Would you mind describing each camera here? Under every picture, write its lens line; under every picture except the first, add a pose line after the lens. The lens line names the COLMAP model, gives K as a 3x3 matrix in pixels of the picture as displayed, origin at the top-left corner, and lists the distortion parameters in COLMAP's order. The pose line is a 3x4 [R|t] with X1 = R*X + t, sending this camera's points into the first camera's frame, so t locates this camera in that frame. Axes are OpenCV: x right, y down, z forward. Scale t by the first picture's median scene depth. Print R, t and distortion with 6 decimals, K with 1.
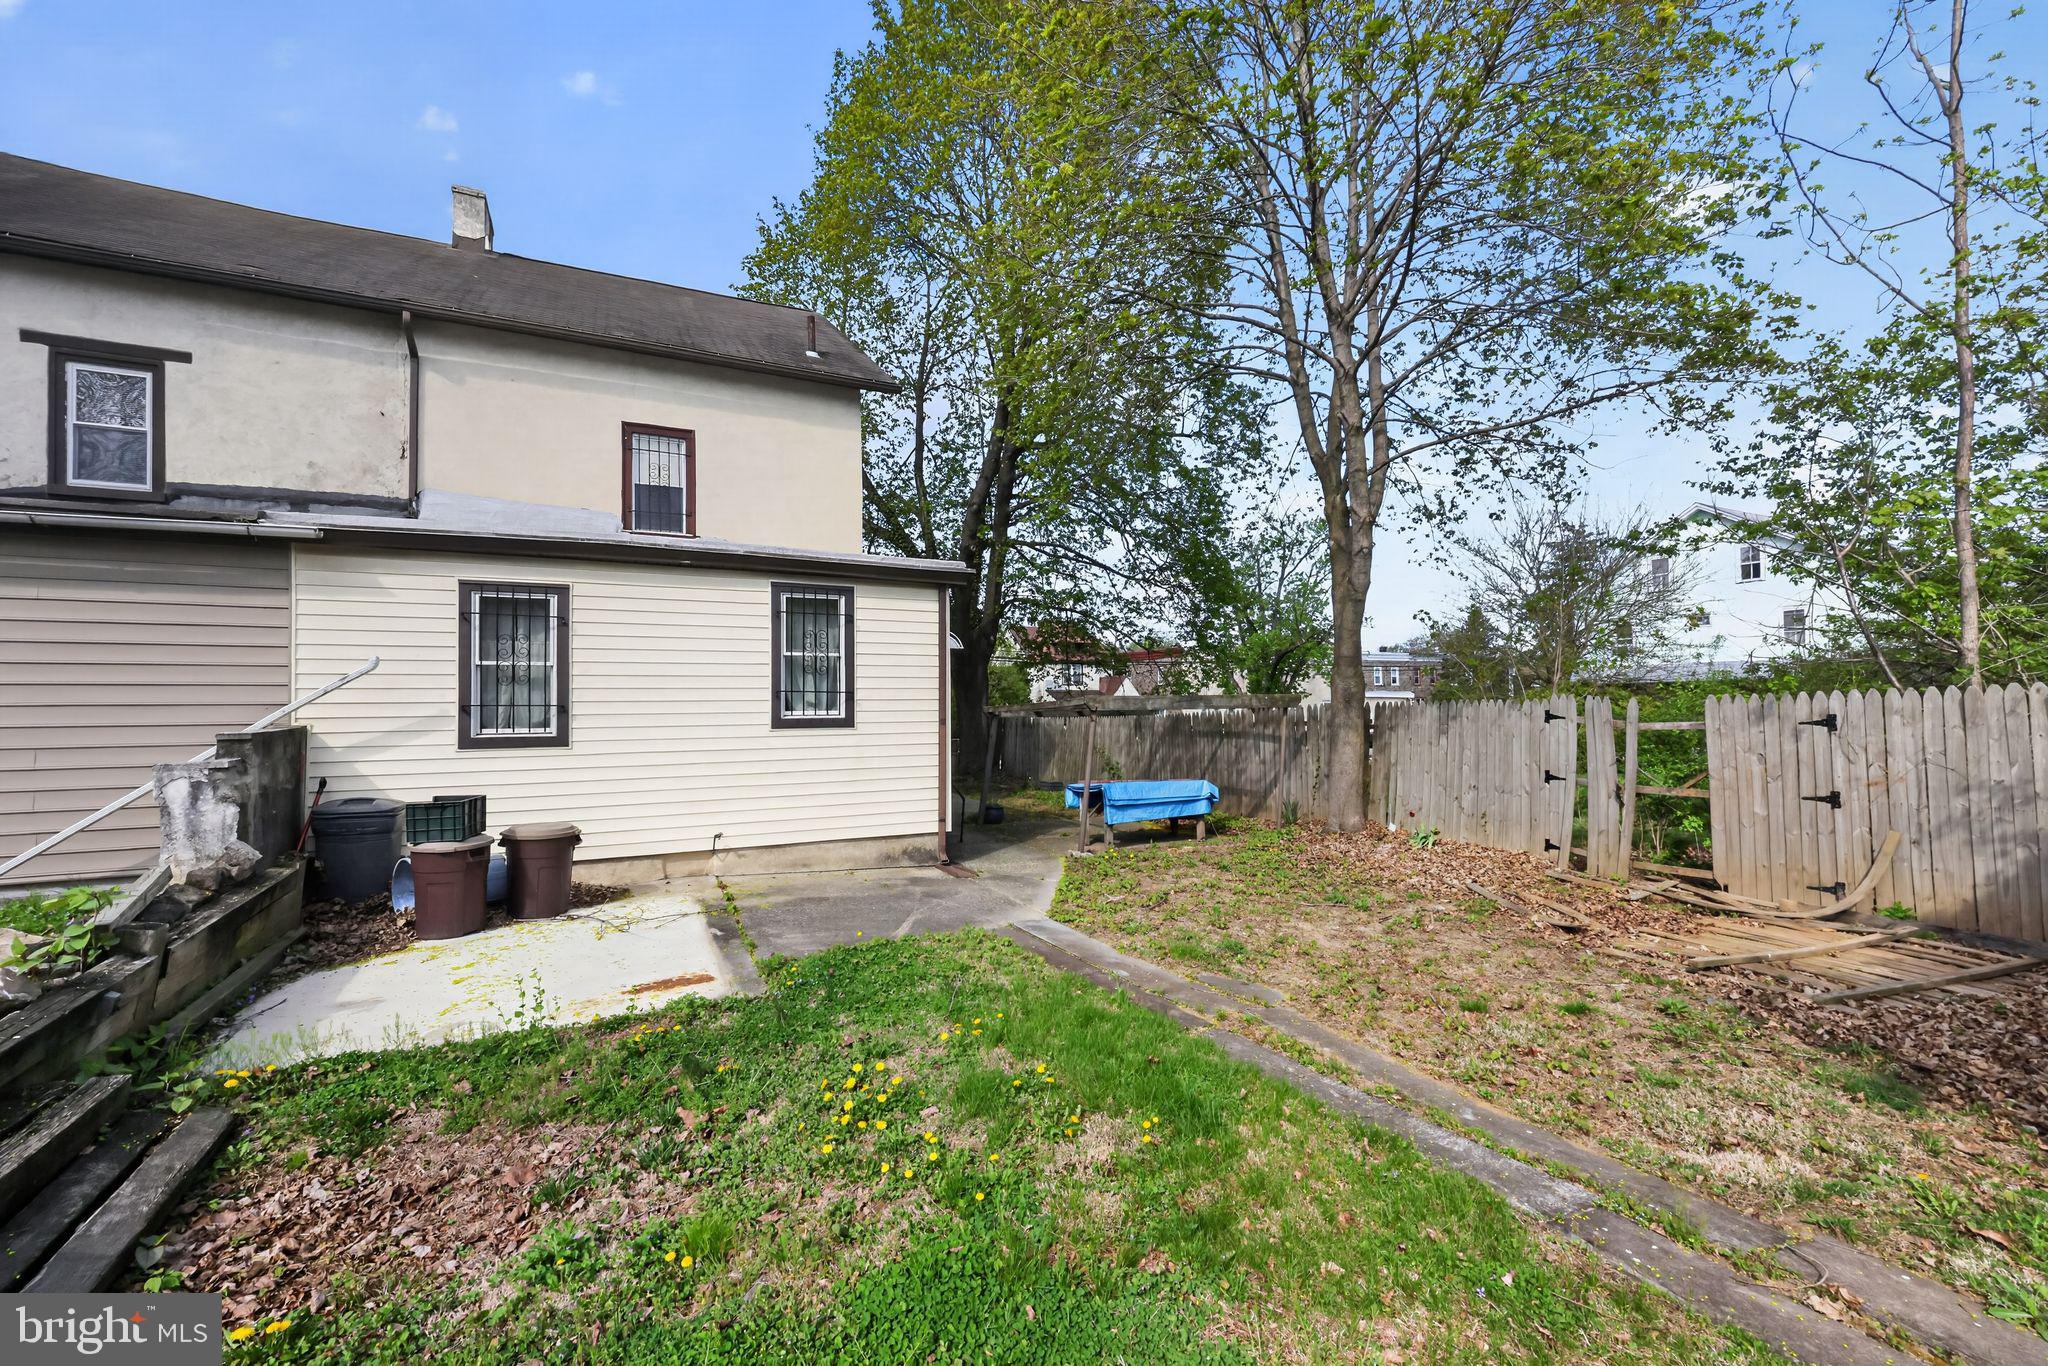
lens RADIAL K [[812.9, 0, 1009.5], [0, 812.9, 687.6], [0, 0, 1]] dist [-0.000705, -0.000317]
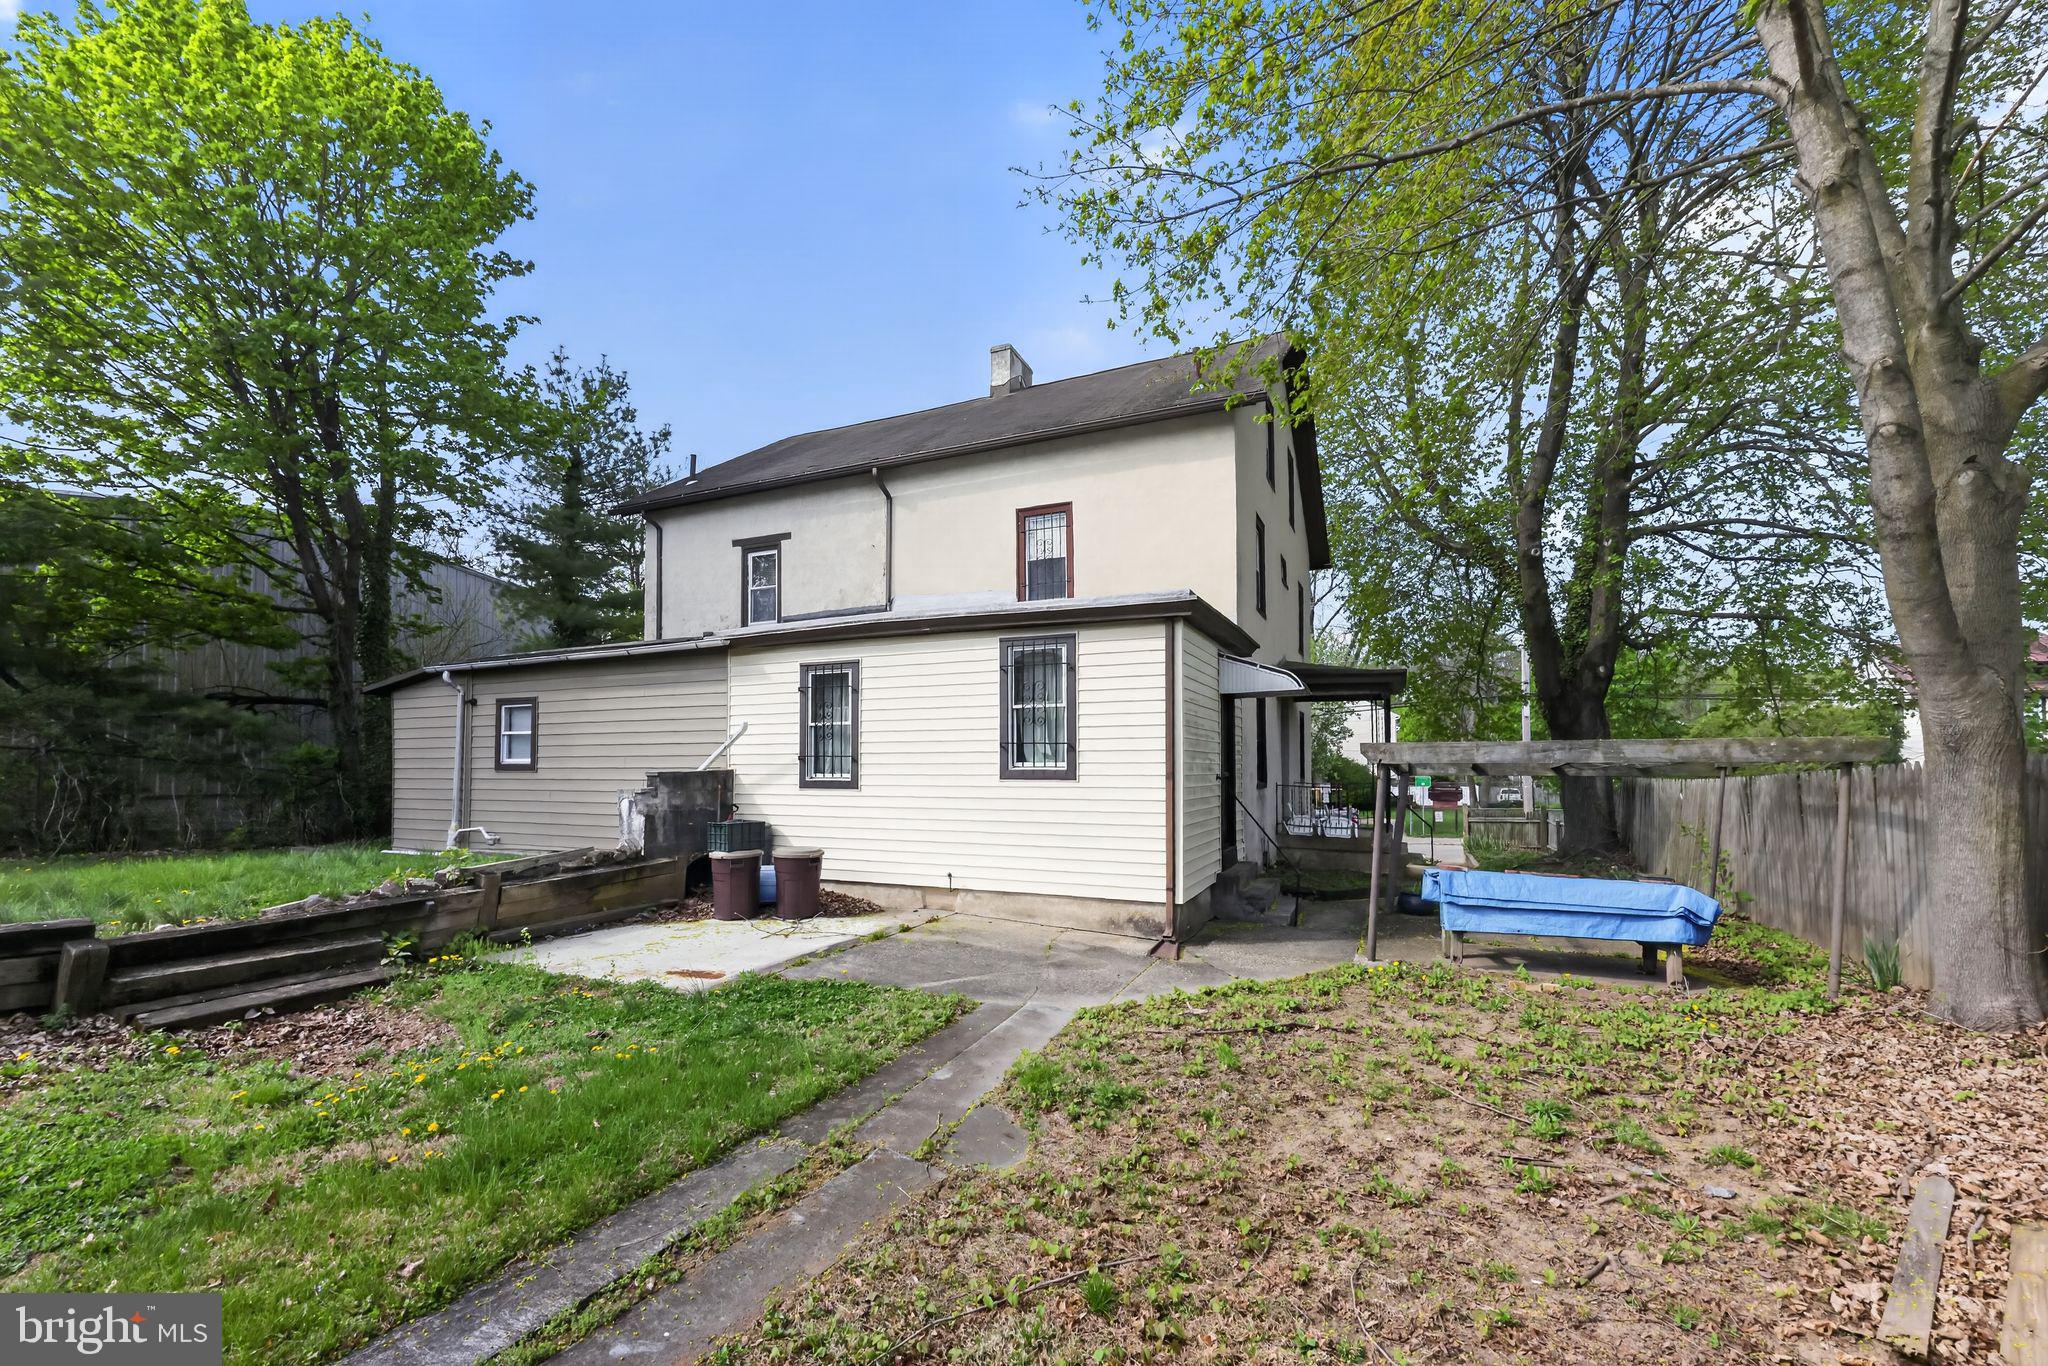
lens RADIAL K [[835.9, 0, 1024.5], [0, 835.9, 741.8], [0, 0, 1]] dist [-0.000480, -0.000100]
pose [[0.646291, -0.017027, -0.762901, 0.528235], [0.009860, 0.999854, -0.013963, 0.017610], [0.763027, 0.001502, 0.646364, 0.324805]]
